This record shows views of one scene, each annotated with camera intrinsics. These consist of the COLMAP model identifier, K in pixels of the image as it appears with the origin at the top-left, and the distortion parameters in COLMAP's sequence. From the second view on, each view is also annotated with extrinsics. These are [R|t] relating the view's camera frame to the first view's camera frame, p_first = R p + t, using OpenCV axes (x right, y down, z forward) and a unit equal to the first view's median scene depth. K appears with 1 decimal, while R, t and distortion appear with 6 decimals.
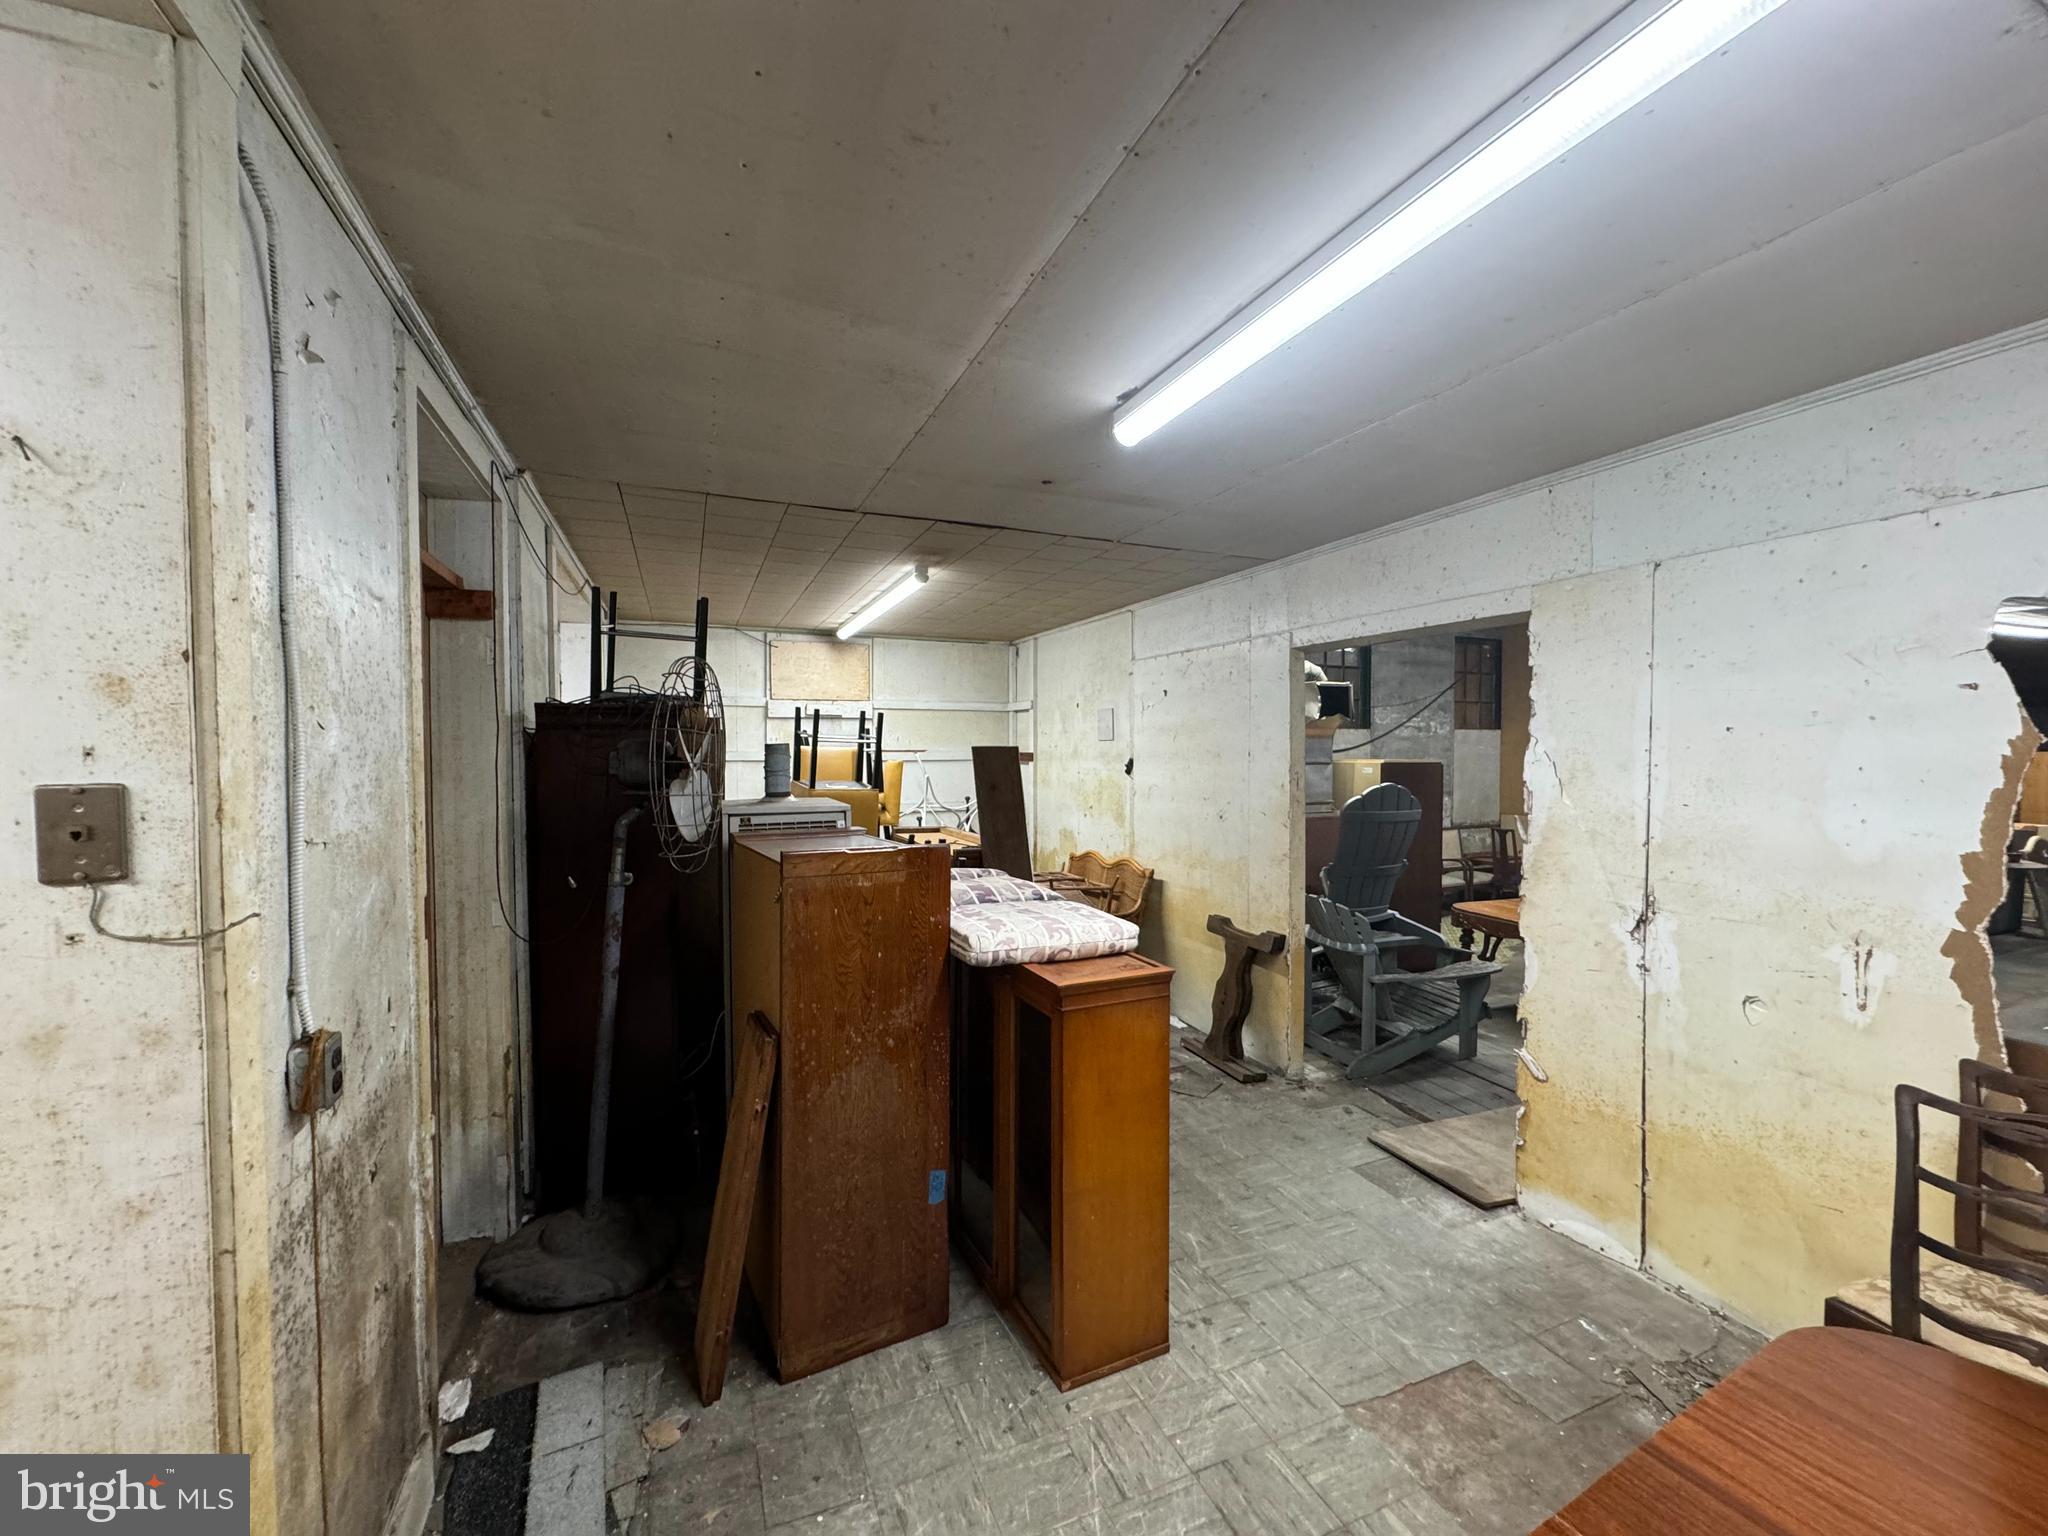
lens RADIAL K [[812.3, 0, 1029.0], [0, 812.3, 767.8], [0, 0, 1]] dist [-0.000570, -0.000004]
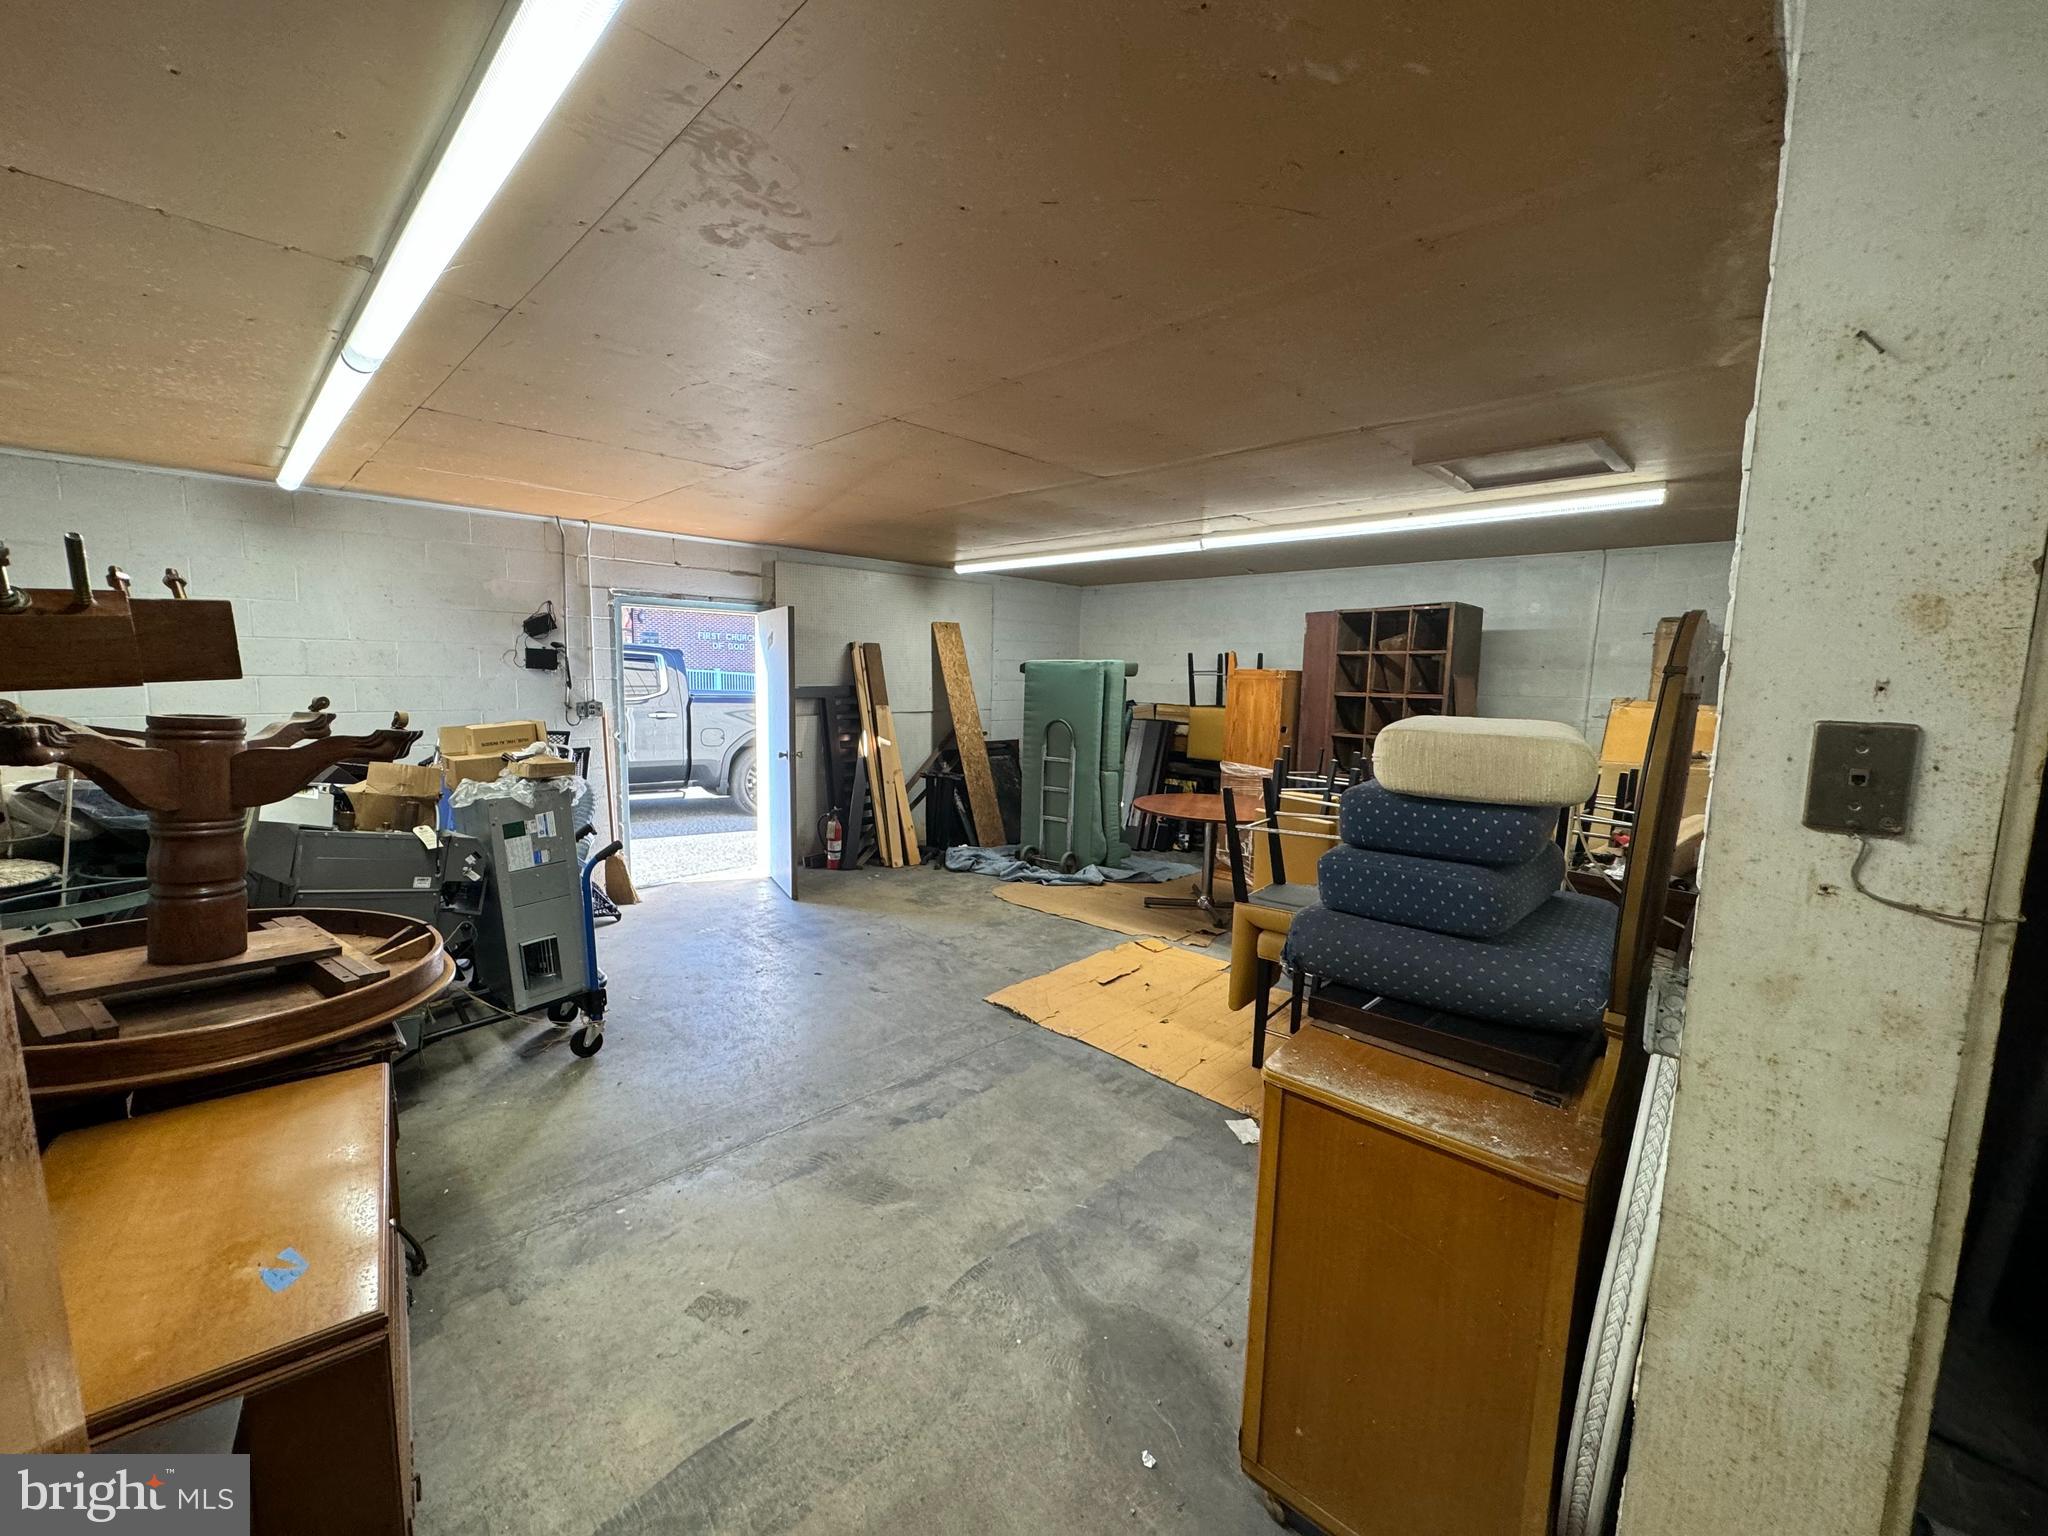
lens RADIAL K [[812.3, 0, 1029.0], [0, 812.3, 767.8], [0, 0, 1]] dist [-0.000570, -0.000004]
pose [[0.382373, 0.123475, -0.915721, -0.681683], [-0.049655, 0.992345, 0.113073, 0.014057], [0.922673, 0.002234, 0.385577, -0.185299]]
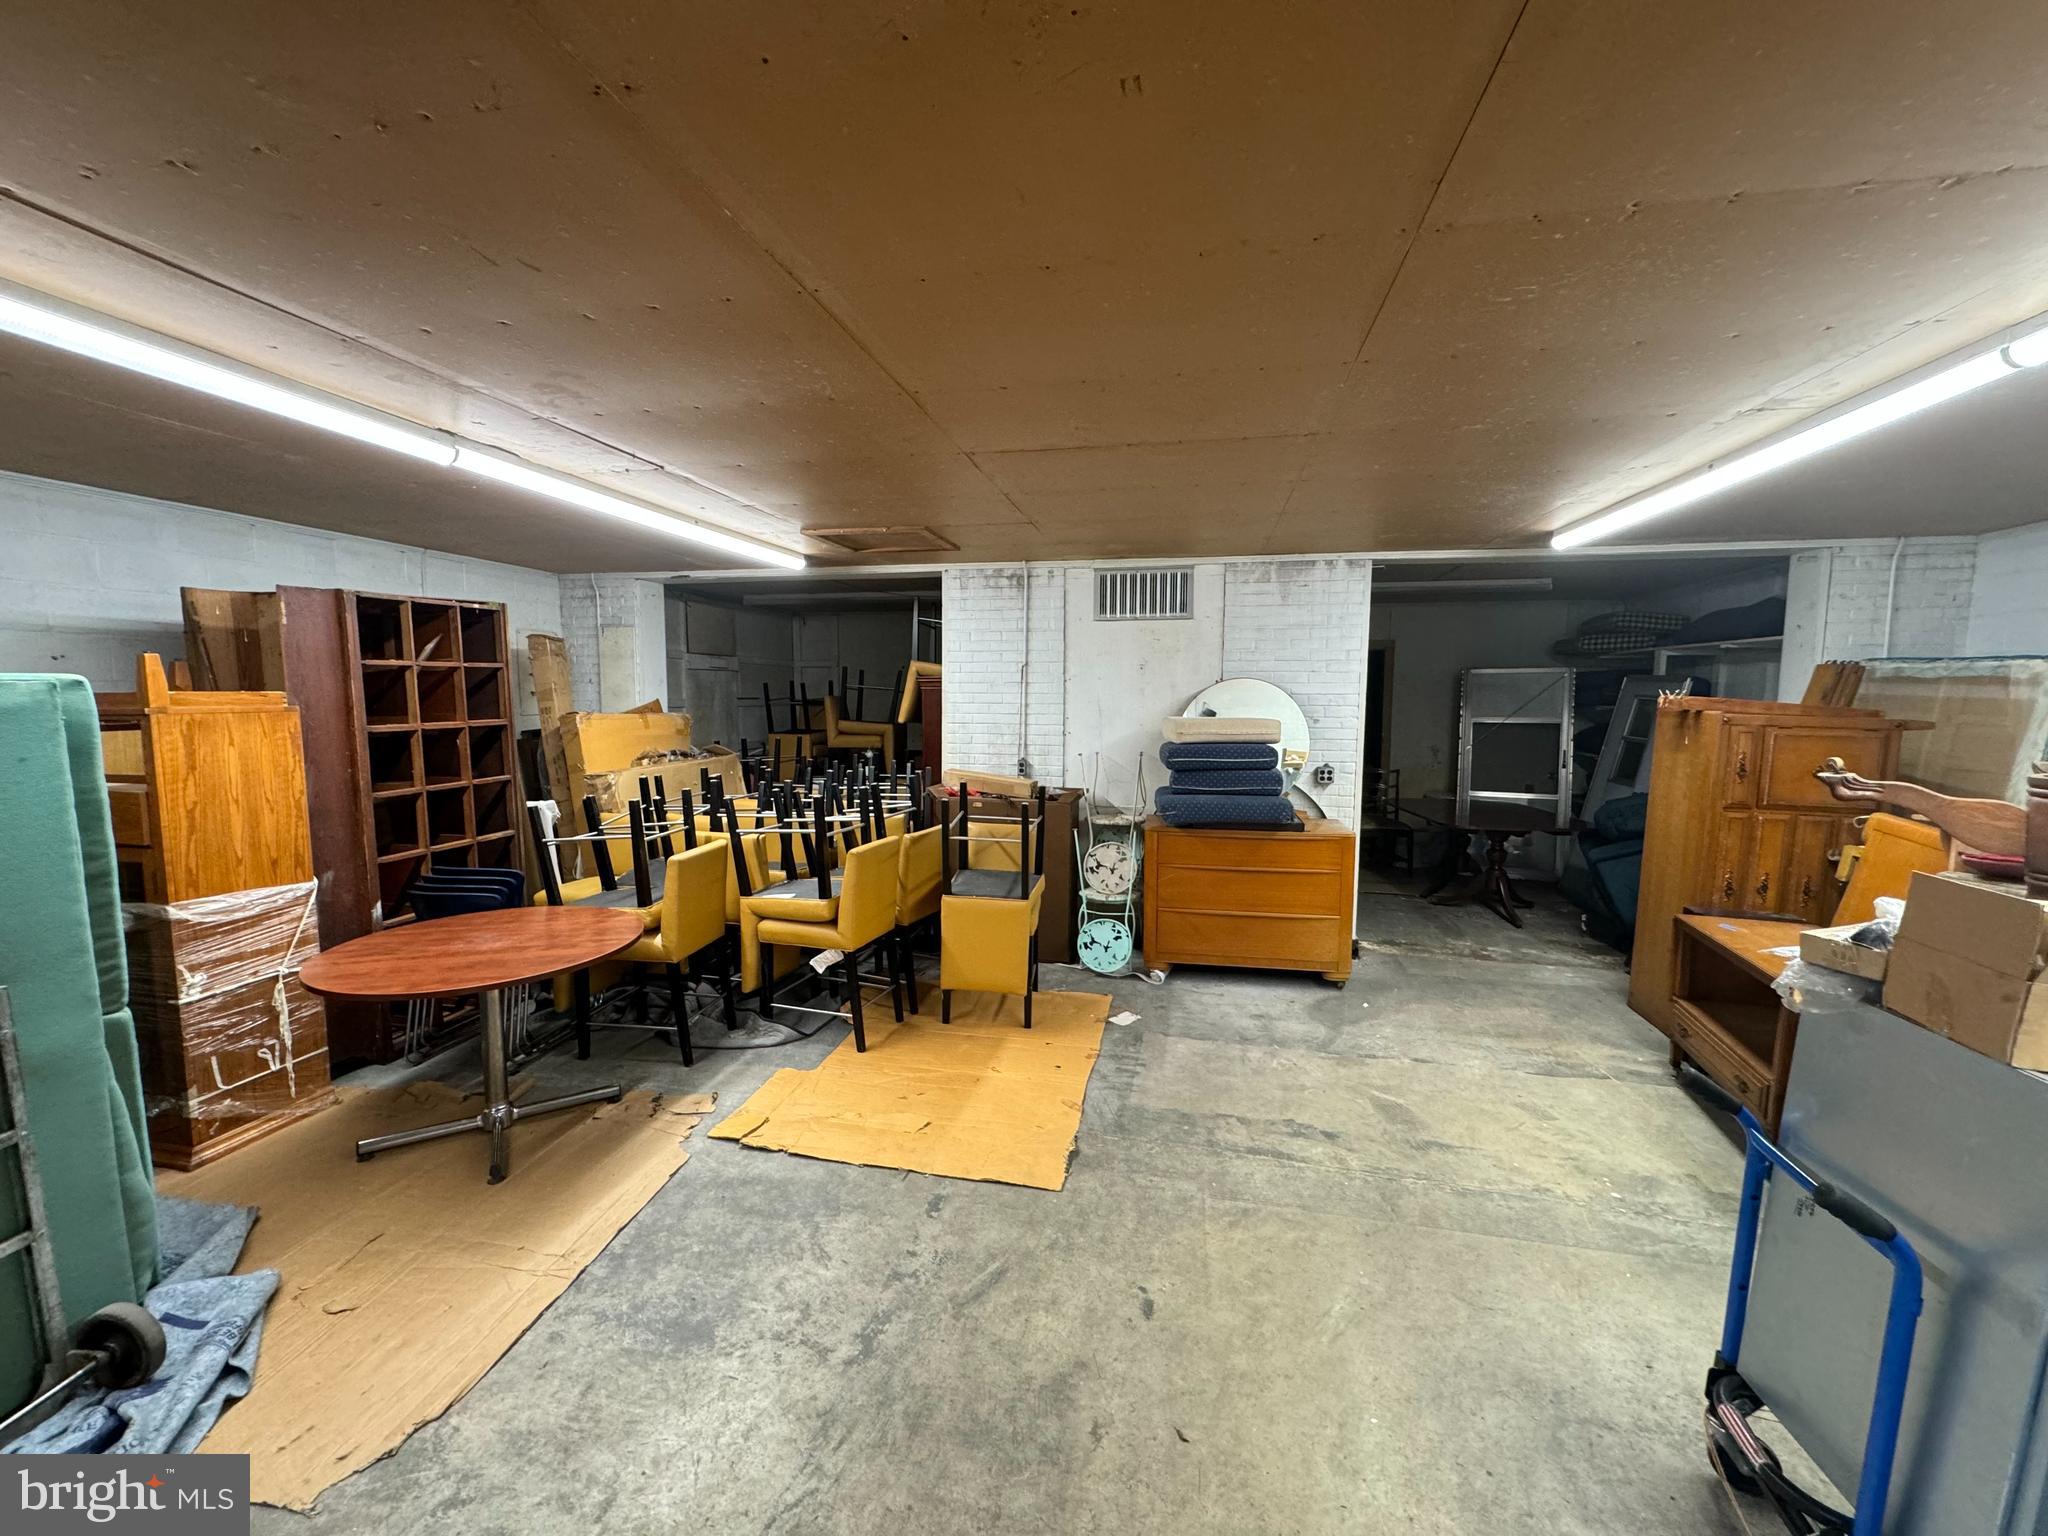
lens RADIAL K [[812.3, 0, 1029.0], [0, 812.3, 767.8], [0, 0, 1]] dist [-0.000570, -0.000004]
pose [[0.575657, -0.075905, 0.814161, -1.961992], [0.020333, 0.996703, 0.078547, 0.006922], [-0.817438, -0.028662, 0.575303, -0.207979]]
